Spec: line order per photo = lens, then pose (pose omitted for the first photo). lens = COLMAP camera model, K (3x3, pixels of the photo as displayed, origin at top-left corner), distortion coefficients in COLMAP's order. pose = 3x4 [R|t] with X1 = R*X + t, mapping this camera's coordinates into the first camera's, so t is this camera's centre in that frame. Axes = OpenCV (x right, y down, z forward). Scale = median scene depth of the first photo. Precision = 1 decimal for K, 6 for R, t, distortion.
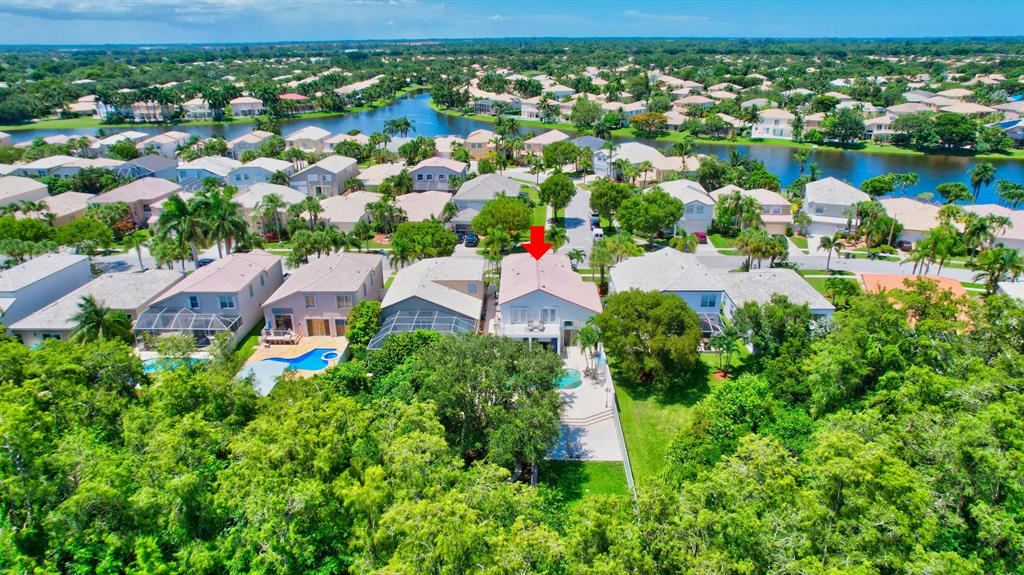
lens RADIAL K [[653.6, 0, 510.1], [0, 653.6, 286.3], [0, 0, 1]] dist [-0.081464, 0.071052]
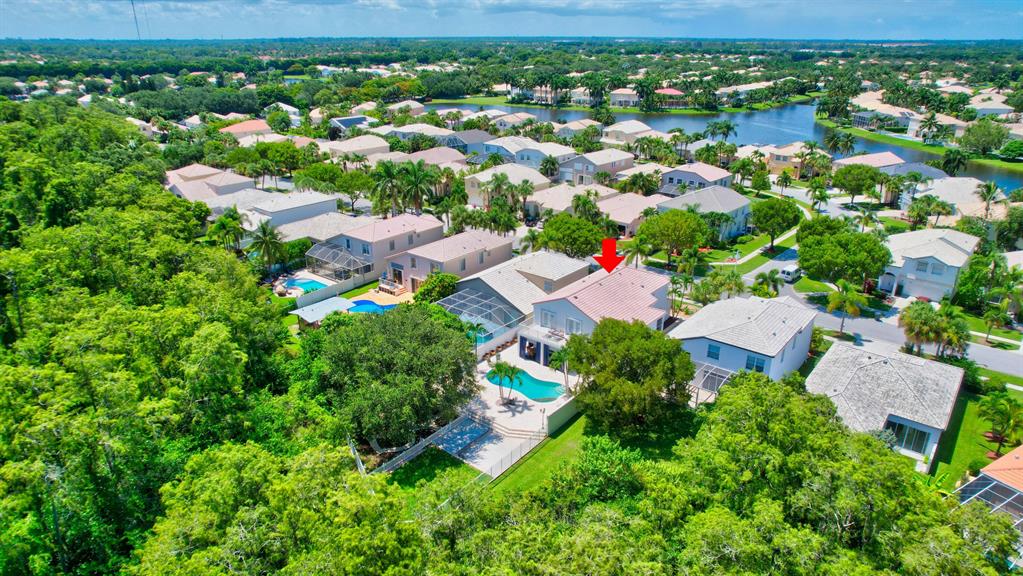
lens RADIAL K [[653.0, 0, 509.6], [0, 653.0, 286.8], [0, 0, 1]] dist [-0.081464, 0.071052]
pose [[0.788429, 0.230269, -0.570400, 0.364781], [-0.226975, 0.970759, 0.078160, -0.047585], [0.571719, 0.067843, 0.817640, 0.109935]]
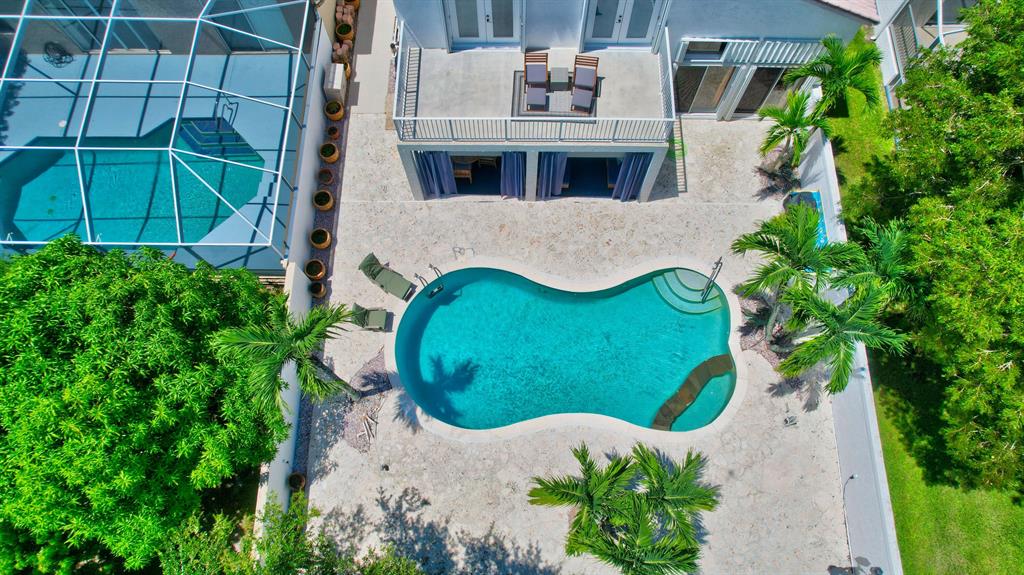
lens RADIAL K [[653.6, 0, 510.1], [0, 653.6, 286.3], [0, 0, 1]] dist [-0.081464, 0.071052]
pose [[0.999940, -0.002458, 0.010644, 0.013829], [-0.006450, 0.653545, 0.756861, -0.040385], [-0.008817, -0.756884, 0.653490, 0.556884]]
